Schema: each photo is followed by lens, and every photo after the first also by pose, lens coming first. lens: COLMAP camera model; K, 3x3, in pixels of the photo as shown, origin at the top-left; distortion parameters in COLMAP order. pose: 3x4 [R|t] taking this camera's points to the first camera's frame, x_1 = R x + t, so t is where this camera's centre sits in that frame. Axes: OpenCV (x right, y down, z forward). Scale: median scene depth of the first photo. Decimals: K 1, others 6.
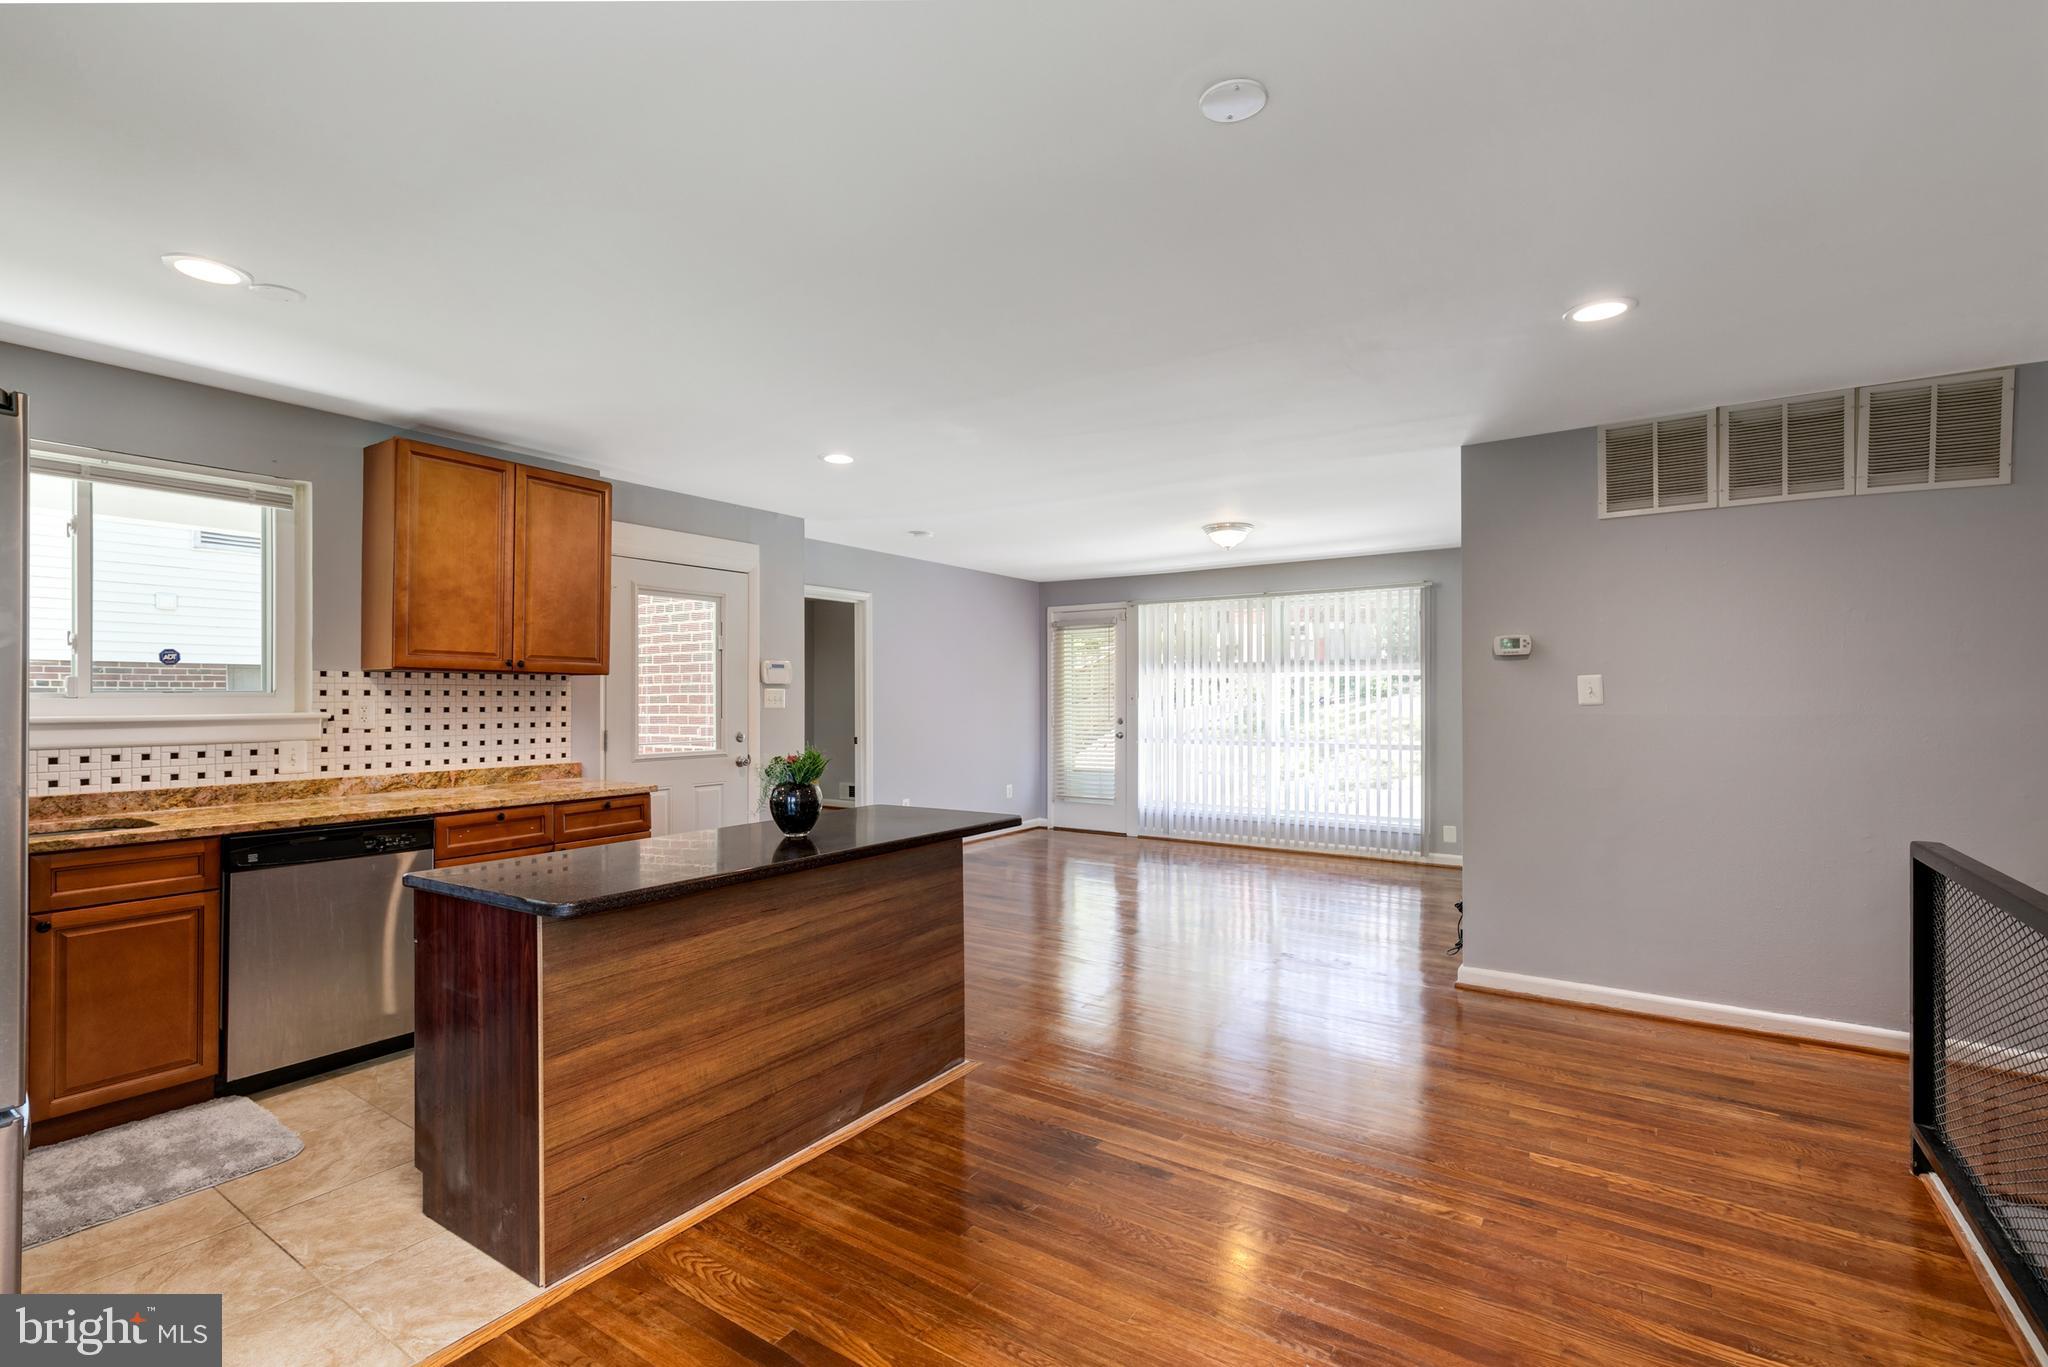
lens RADIAL K [[924.2, 0, 1019.9], [0, 924.2, 693.8], [0, 0, 1]] dist [0.008688, -0.001854]
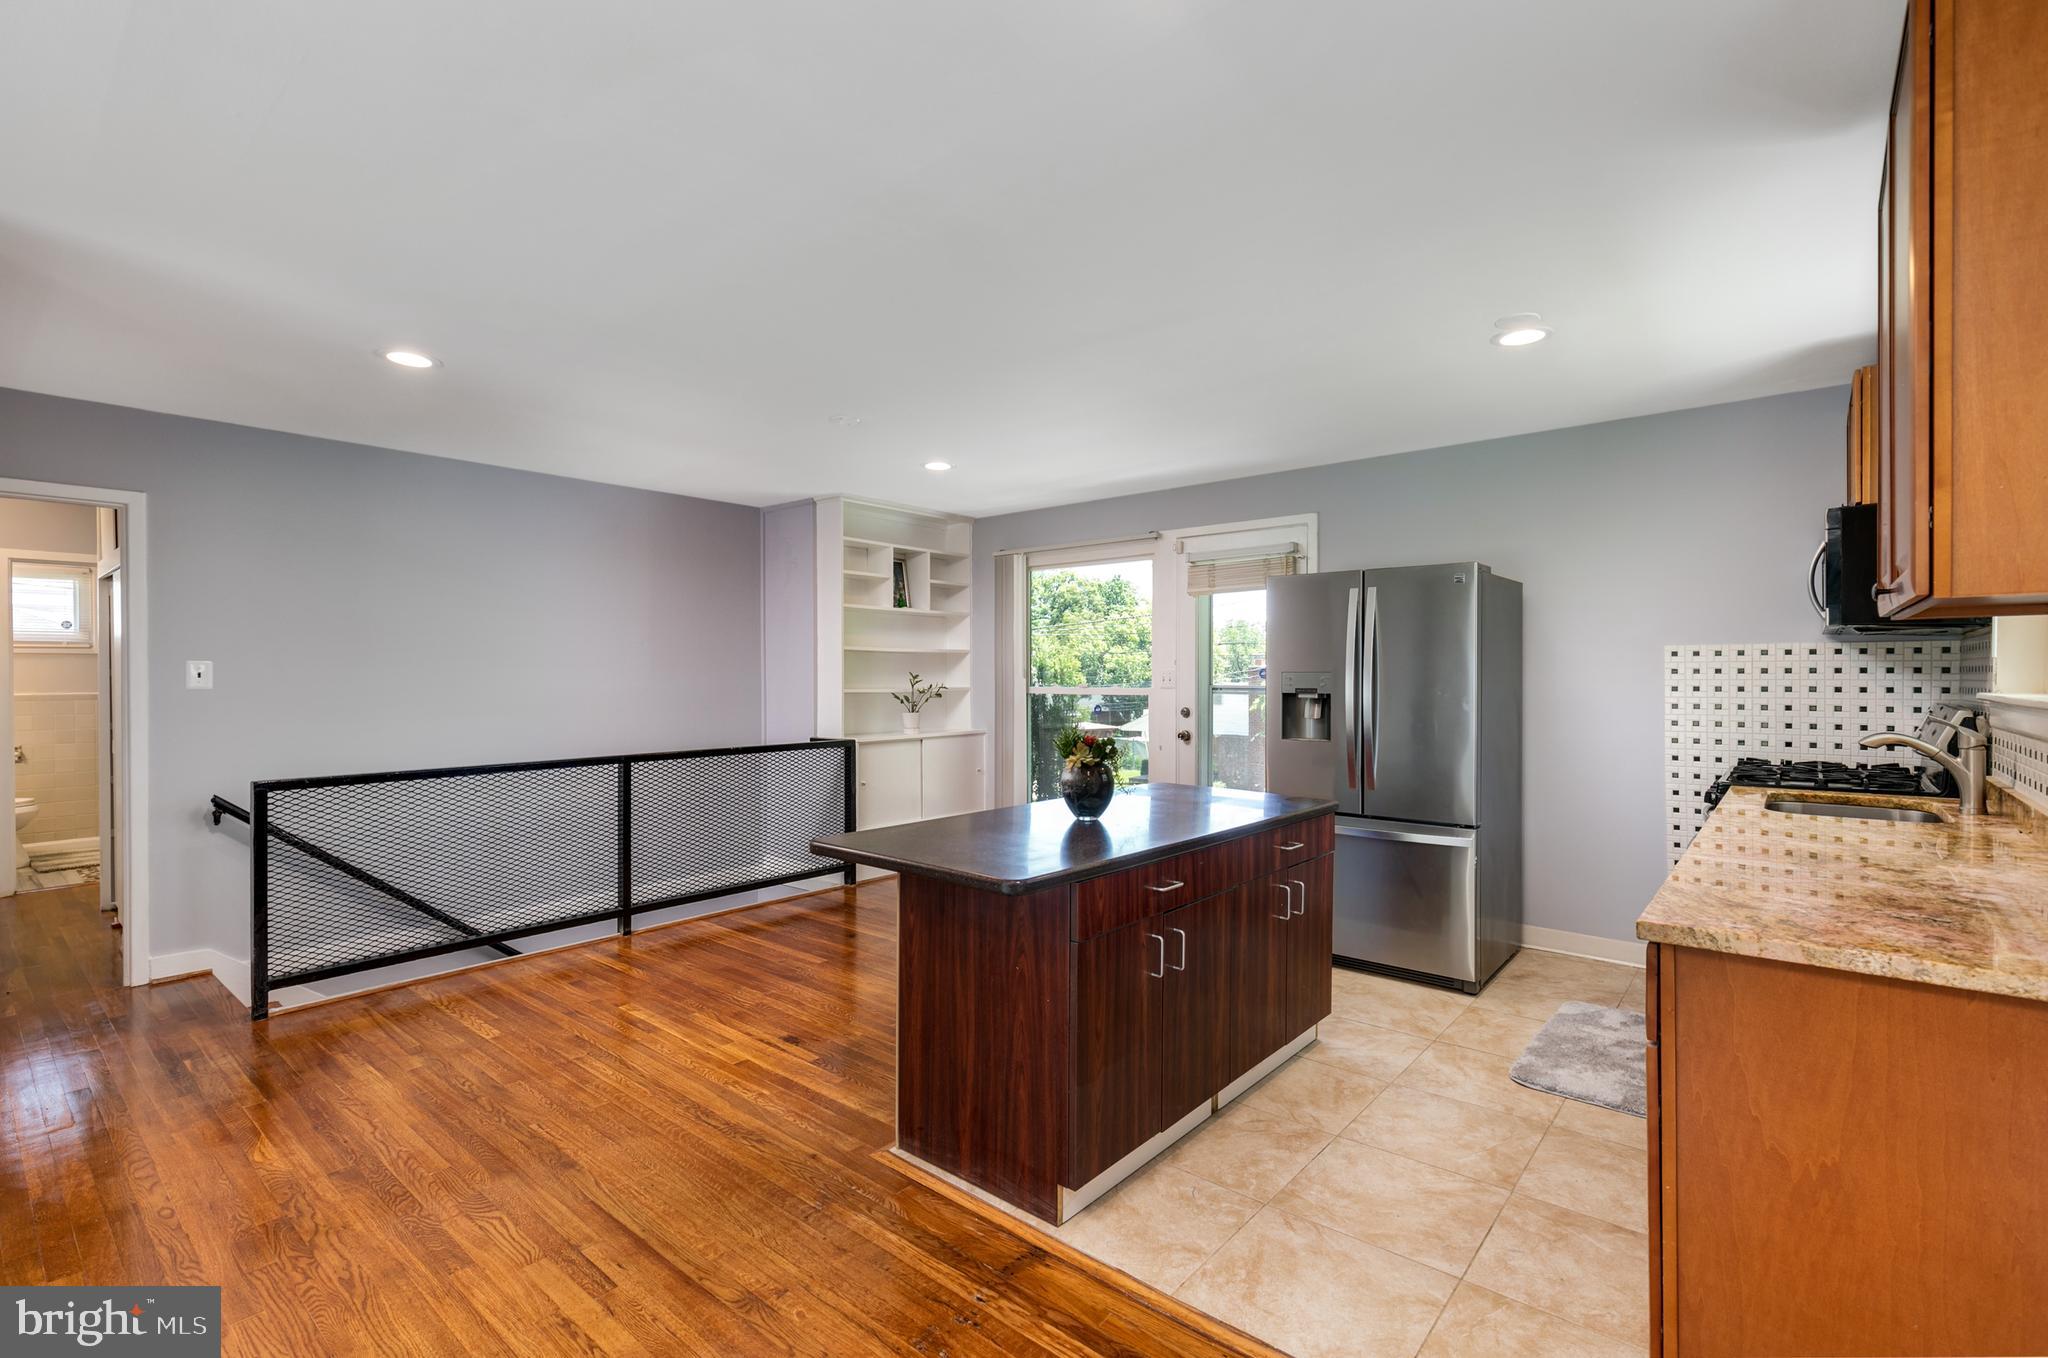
lens RADIAL K [[924.2, 0, 1019.2], [0, 924.2, 680.6], [0, 0, 1]] dist [0.008688, -0.001854]
pose [[-0.993520, 0.002908, 0.113617, -0.203664], [0.003349, 0.999988, 0.003689, 0.004197], [-0.113605, 0.004046, -0.993518, 1.421621]]
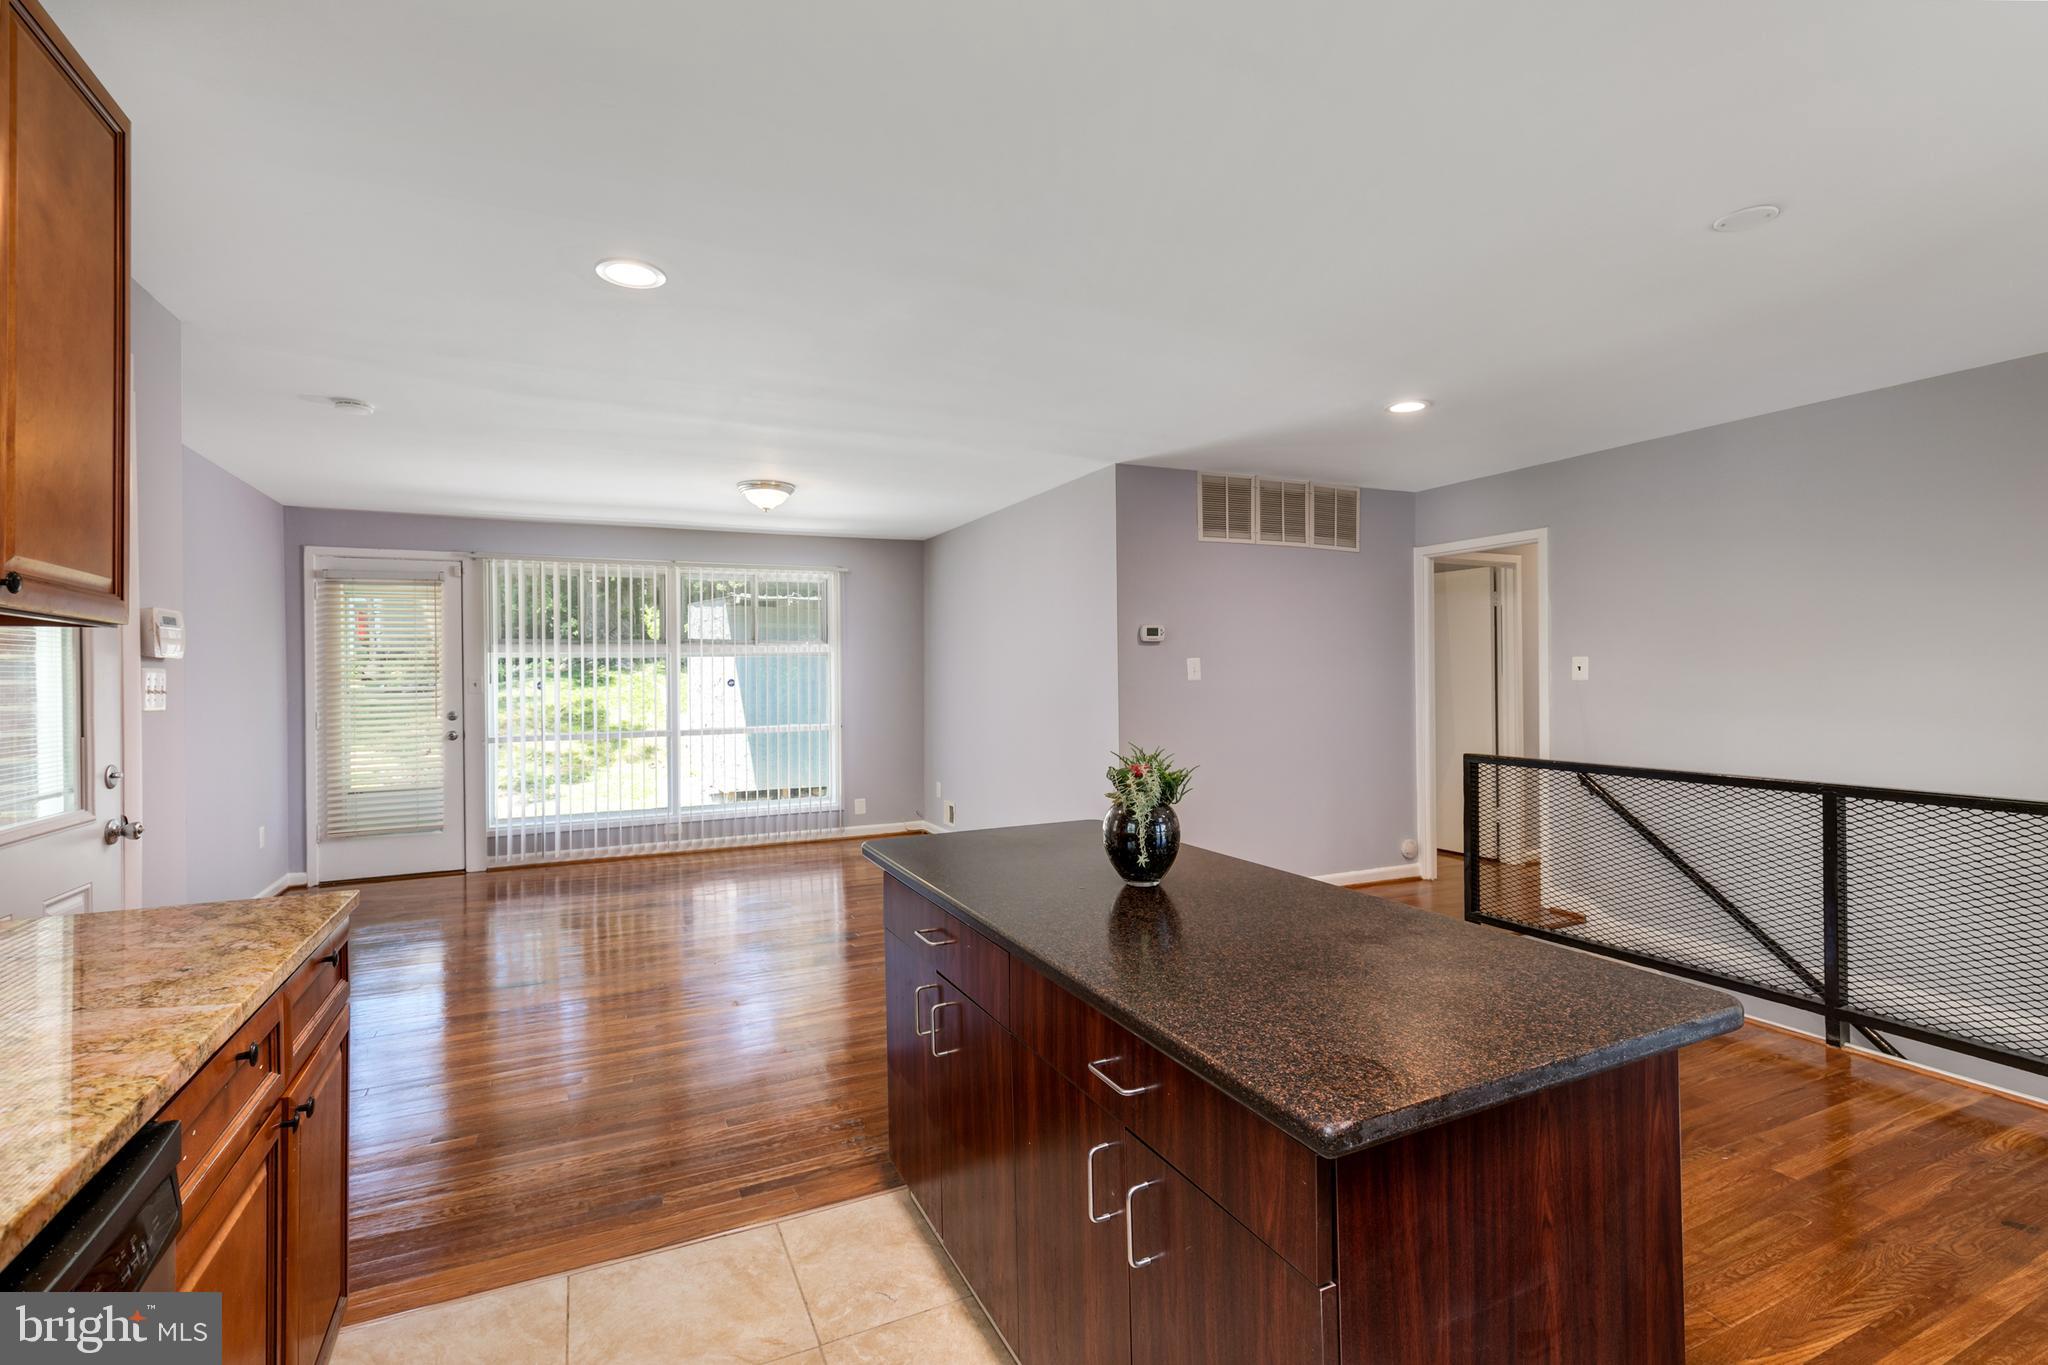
lens RADIAL K [[924.2, 0, 1018.0], [0, 924.2, 675.4], [0, 0, 1]] dist [0.008688, -0.001854]
pose [[0.506237, -0.005945, 0.862374, -0.625464], [0.007957, 0.999966, 0.002222, -0.000786], [-0.862357, 0.005737, 0.506267, 0.533820]]
